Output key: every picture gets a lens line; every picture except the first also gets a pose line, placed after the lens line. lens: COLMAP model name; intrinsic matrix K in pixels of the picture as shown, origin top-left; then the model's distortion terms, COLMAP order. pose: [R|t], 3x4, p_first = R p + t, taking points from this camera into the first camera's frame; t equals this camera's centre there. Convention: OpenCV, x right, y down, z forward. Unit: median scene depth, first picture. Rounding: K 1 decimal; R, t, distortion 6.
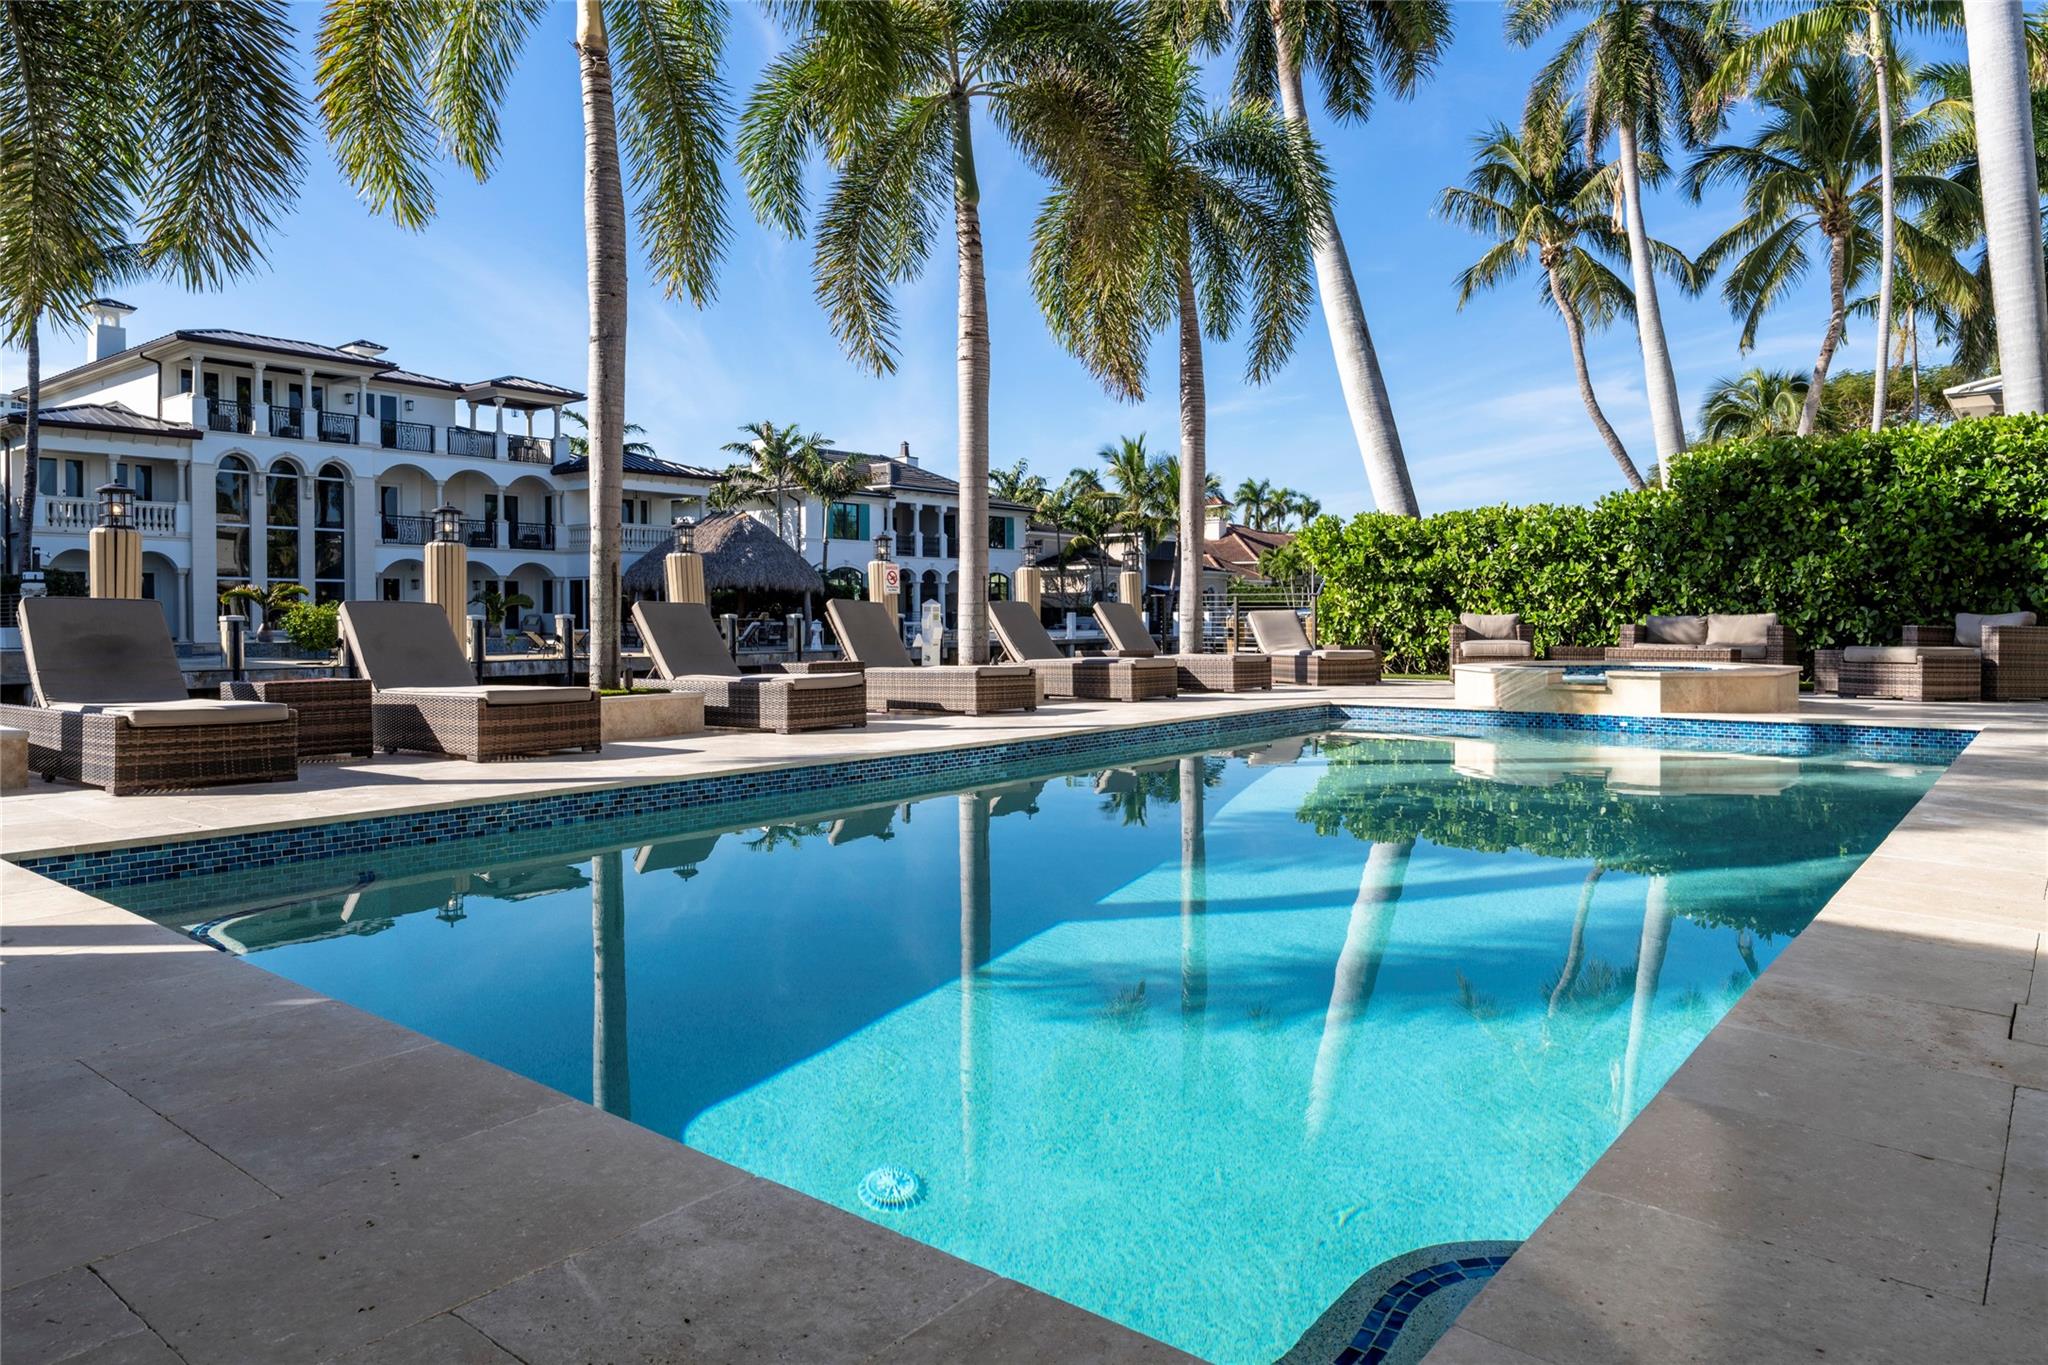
lens RADIAL K [[1296.1, 0, 1033.9], [0, 1296.1, 654.1], [0, 0, 1]] dist [-0.005650, -0.005492]
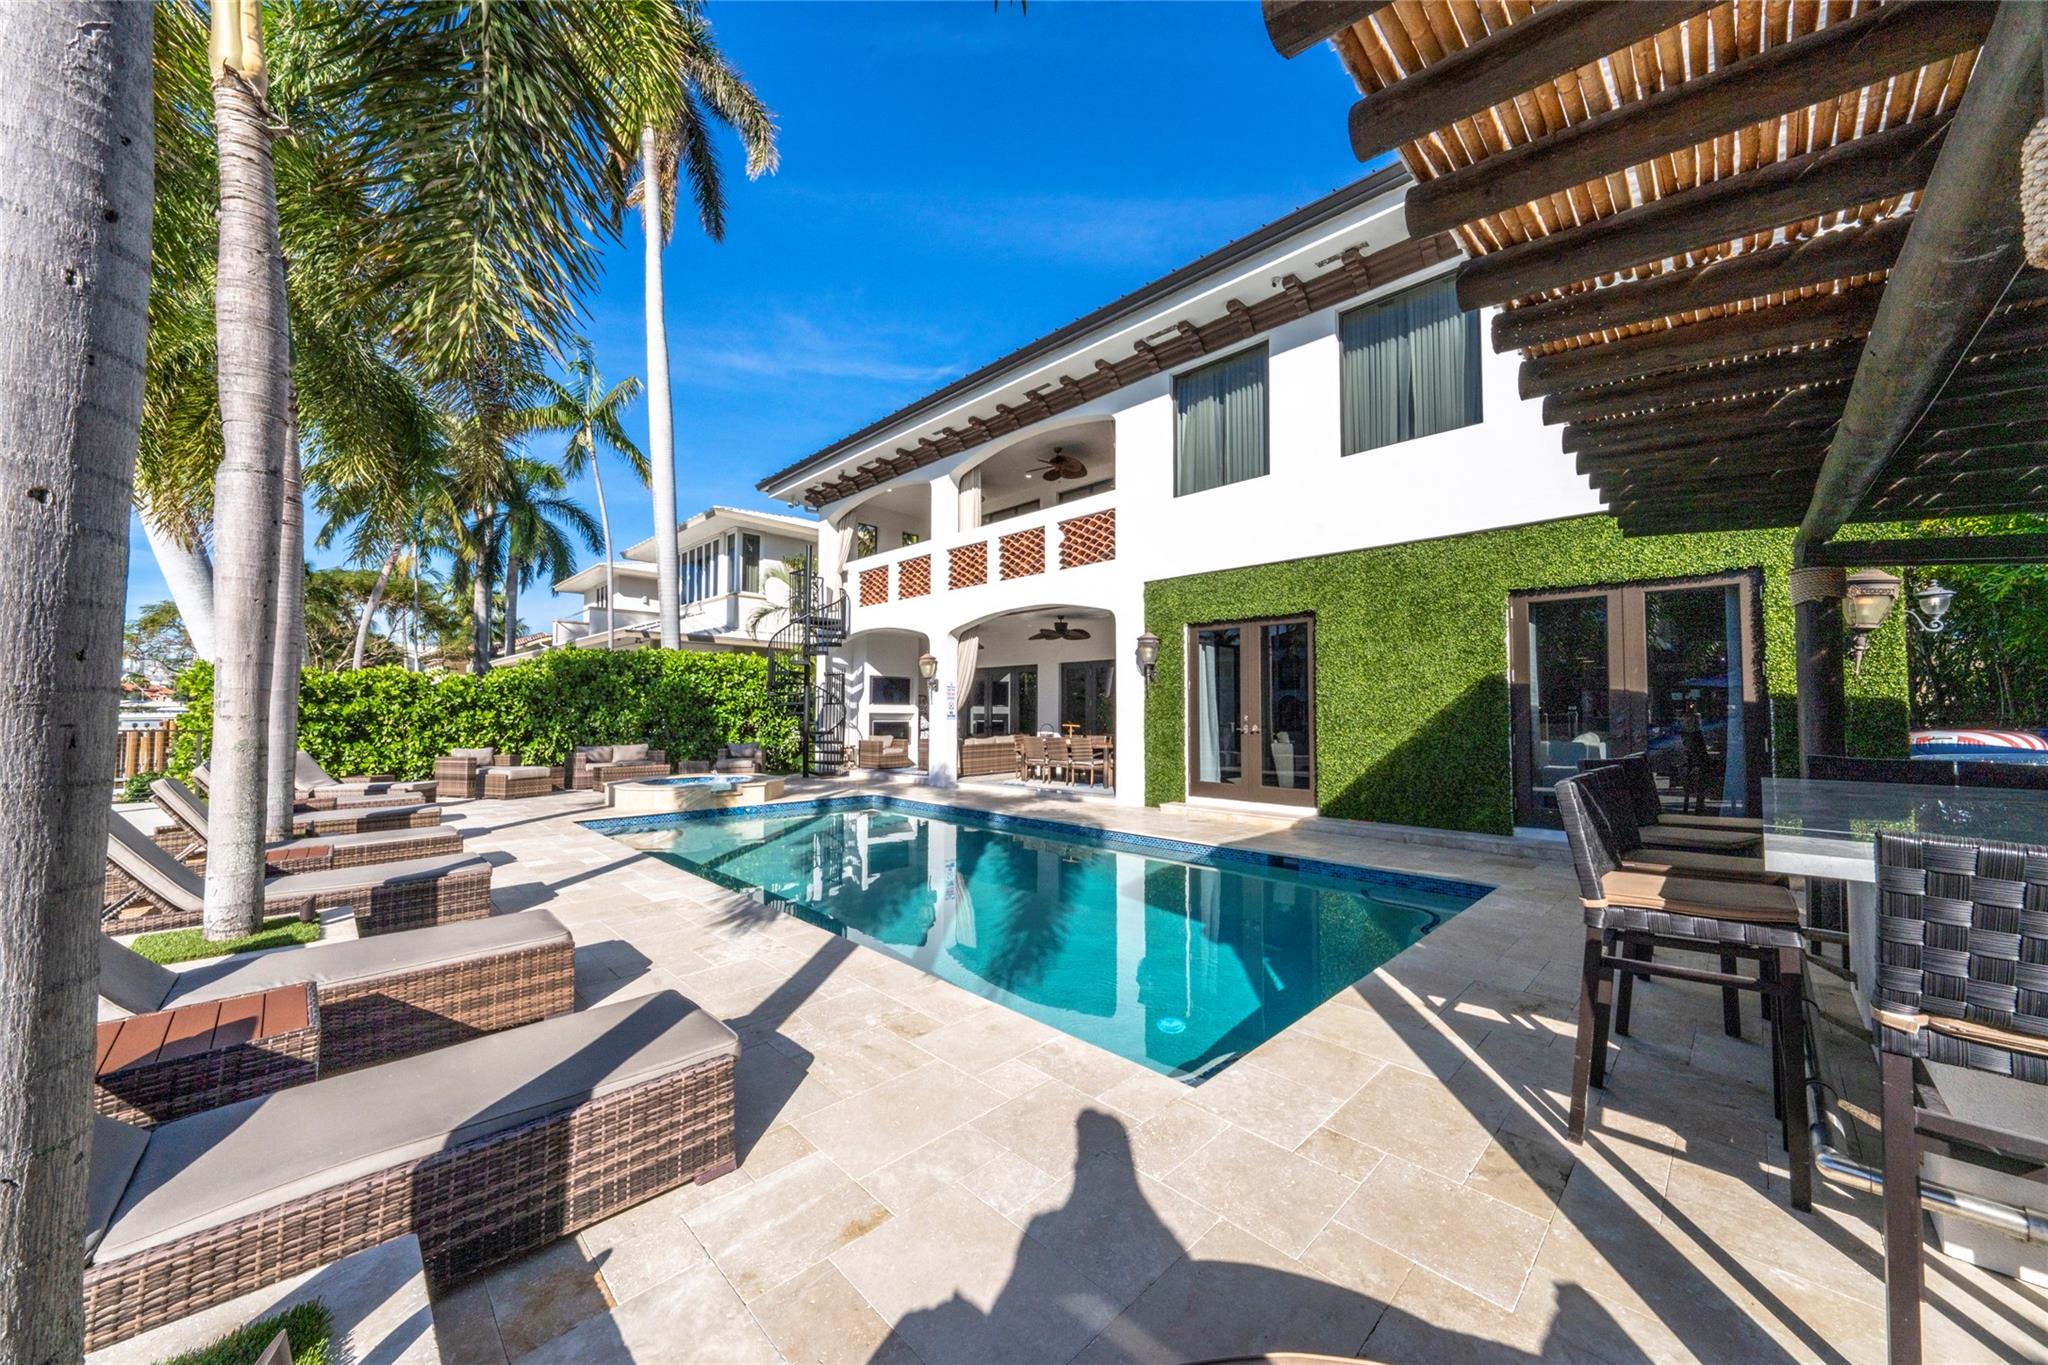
lens RADIAL K [[729.8, 0, 967.2], [0, 729.8, 685.8], [0, 0, 1]] dist [-0.002086, 0.000424]
pose [[0.132384, 0.039125, 0.990426, -0.151892], [0.024662, 0.998781, -0.042752, -0.020722], [-0.990892, 0.030086, 0.131258, 0.133084]]
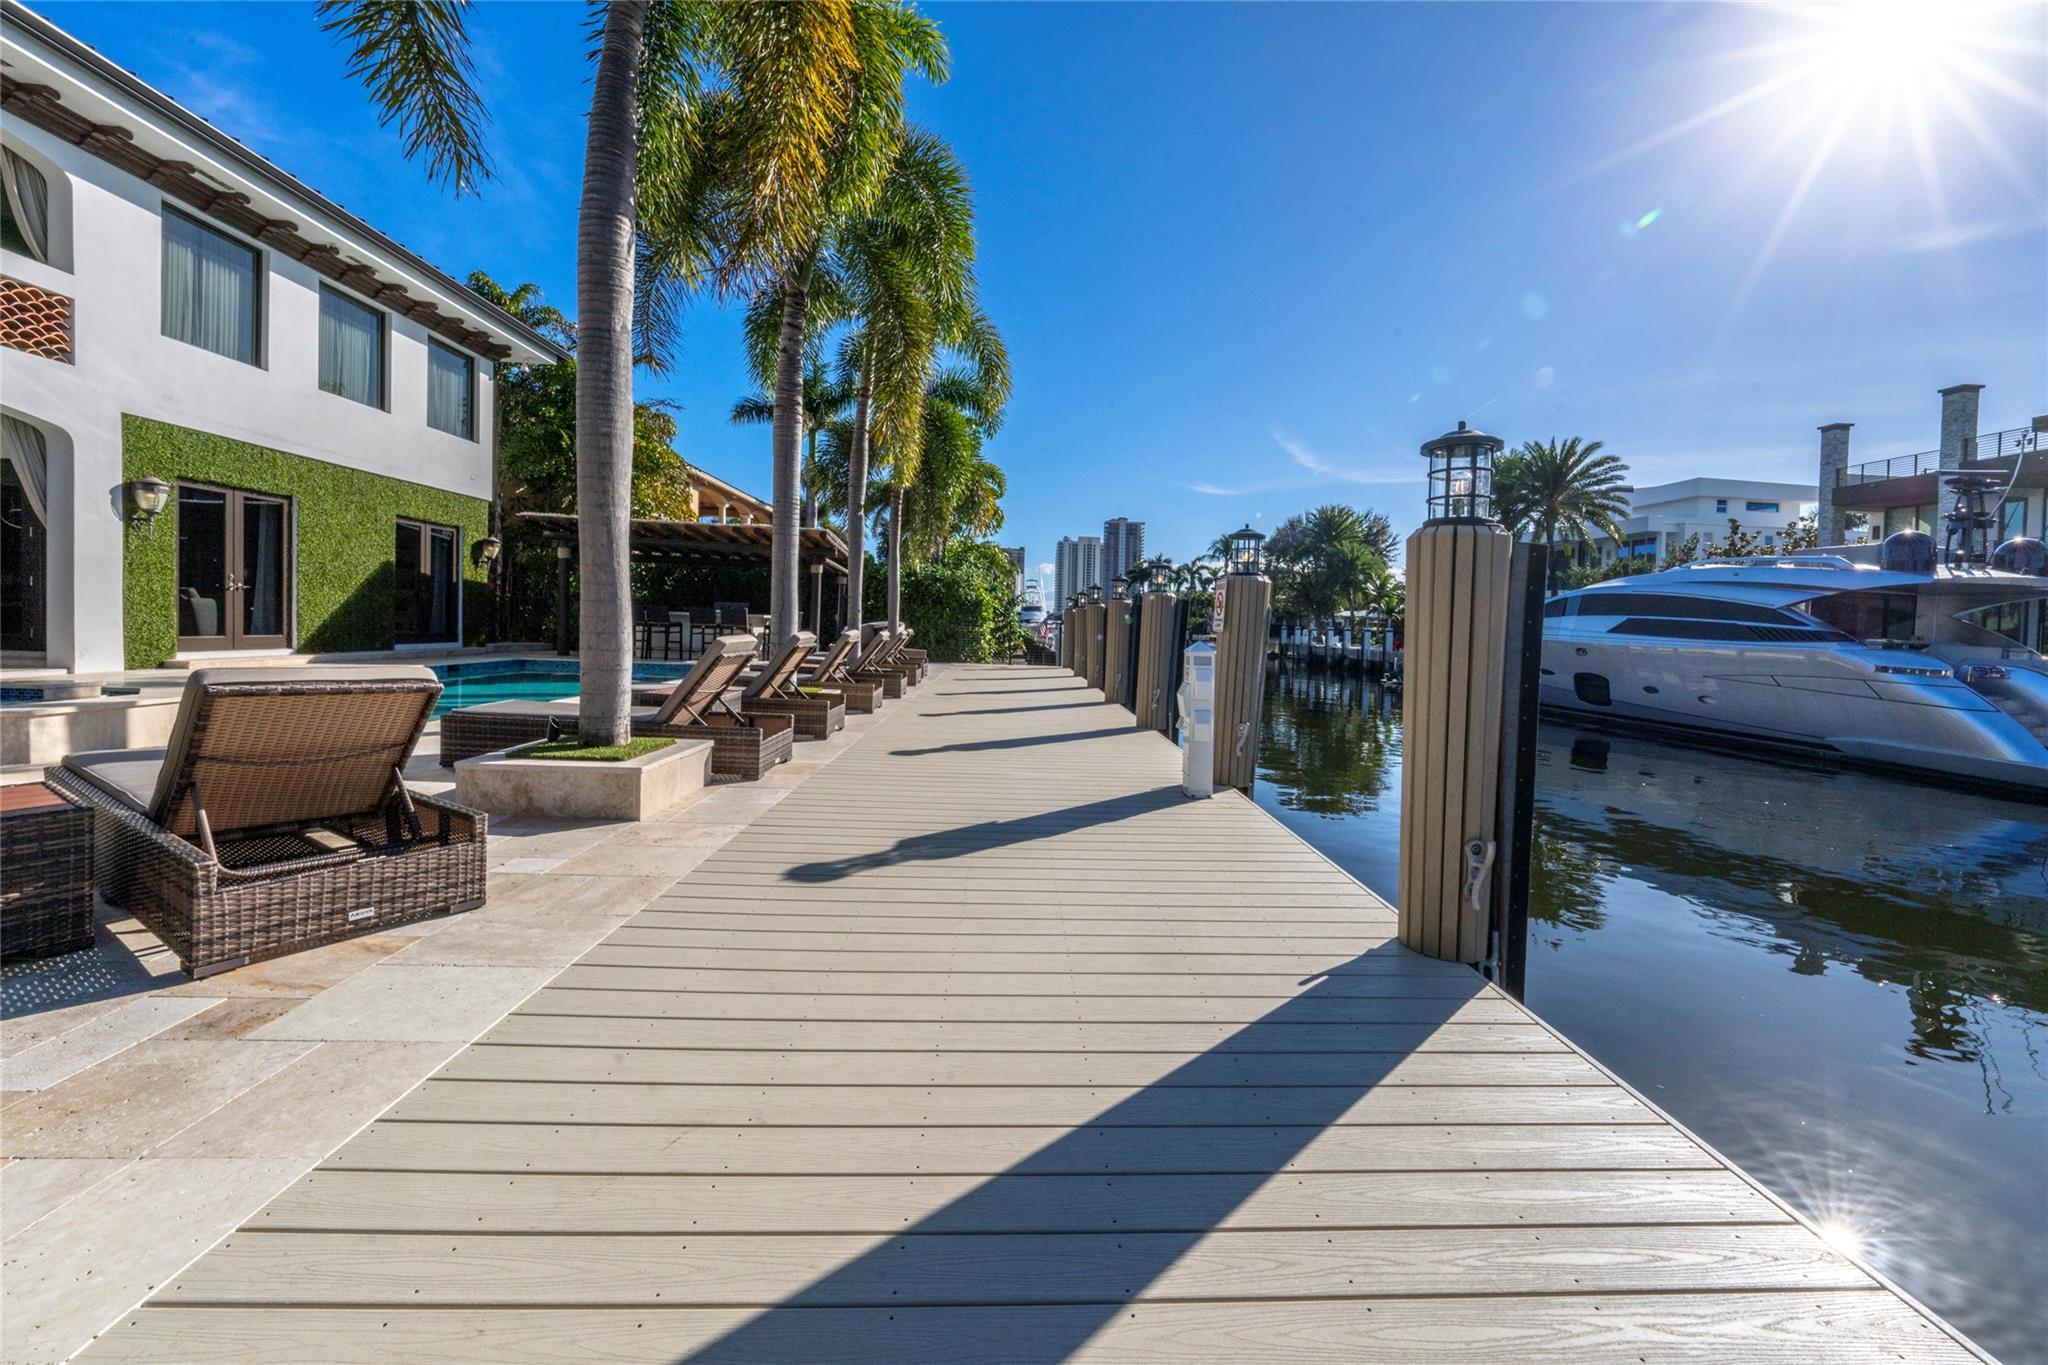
lens RADIAL K [[807.8, 0, 1075.8], [0, 807.8, 649.0], [0, 0, 1]] dist [0.000001, -0.000871]
pose [[-0.724625, -0.006755, -0.689110, 0.107245], [-0.050503, 0.997784, 0.043325, -0.019890], [0.687290, 0.066197, -0.723360, 0.549548]]
